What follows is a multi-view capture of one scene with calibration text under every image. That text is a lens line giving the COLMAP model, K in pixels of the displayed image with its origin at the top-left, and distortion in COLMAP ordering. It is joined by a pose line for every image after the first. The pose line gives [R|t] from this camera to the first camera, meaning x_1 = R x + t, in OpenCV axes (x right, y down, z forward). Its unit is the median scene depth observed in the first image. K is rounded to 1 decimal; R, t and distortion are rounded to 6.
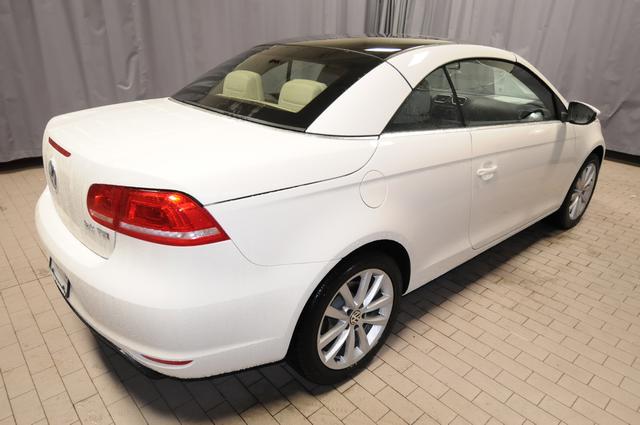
lens RADIAL K [[431.6, 0, 320.0], [0, 431.6, 212.5], [0, 0, 1]] dist [0.000760, -0.000830]
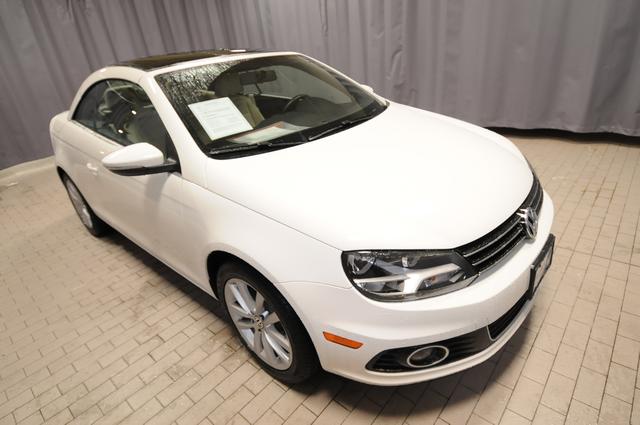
lens RADIAL K [[350.2, 0, 320.0], [0, 350.2, 212.5], [0, 0, 1]] dist [-0.001954, -0.001412]
pose [[0.114515, 0.401945, -0.908475, 0.687651], [-0.283527, 0.889678, 0.357890, -0.253714], [0.952102, 0.216593, 0.215844, 0.676086]]
